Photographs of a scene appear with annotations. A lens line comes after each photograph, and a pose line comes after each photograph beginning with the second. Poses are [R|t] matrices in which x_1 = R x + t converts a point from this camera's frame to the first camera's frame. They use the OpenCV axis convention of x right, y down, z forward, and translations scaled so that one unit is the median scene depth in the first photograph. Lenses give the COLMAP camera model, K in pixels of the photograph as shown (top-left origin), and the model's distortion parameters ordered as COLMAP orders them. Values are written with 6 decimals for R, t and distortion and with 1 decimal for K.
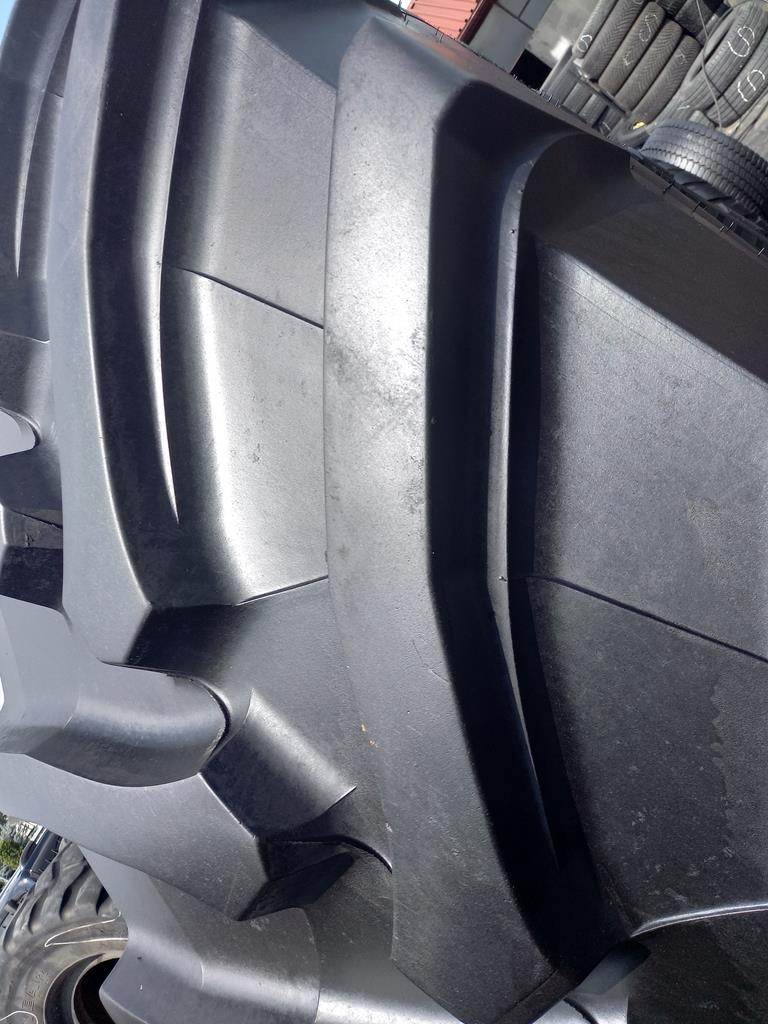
lens RADIAL K [[762.2, 0, 384.0], [0, 762.2, 512.0], [0, 0, 1]] dist [0.060178, -0.062259]
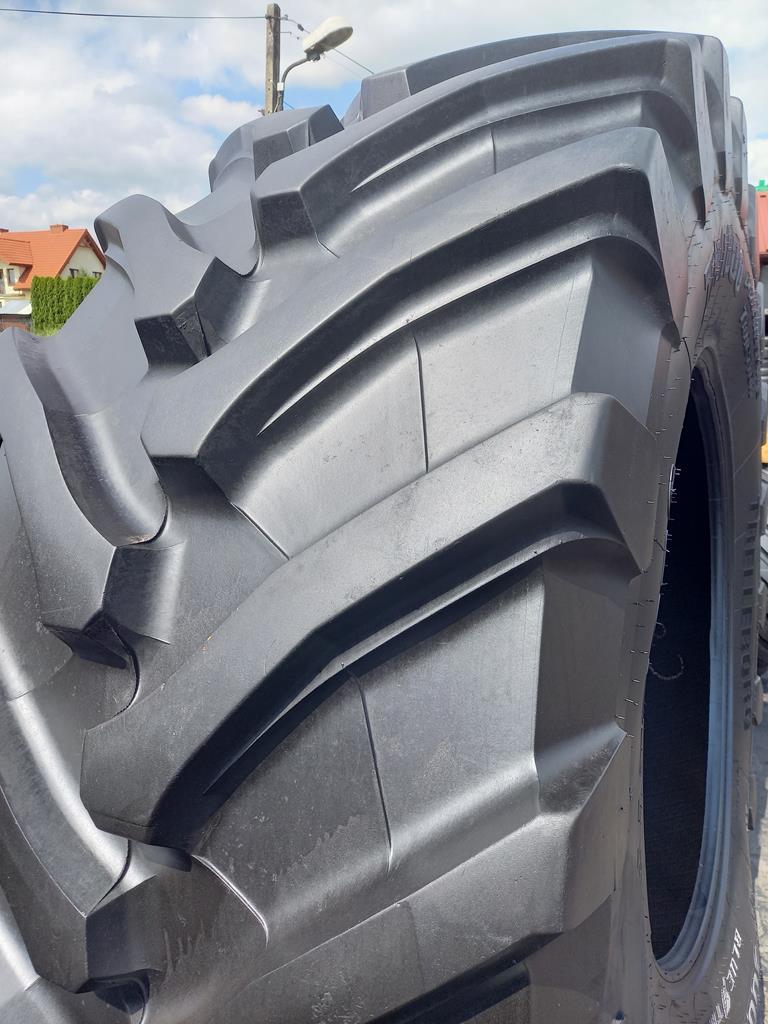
lens RADIAL K [[757.1, 0, 390.6], [0, 757.1, 508.8], [0, 0, 1]] dist [0.068215, -0.078802]
pose [[0.538634, 0.838954, 0.077643, -0.151822], [-0.842522, 0.536921, 0.043268, -0.200007], [-0.005389, -0.088722, 0.996042, -0.423313]]
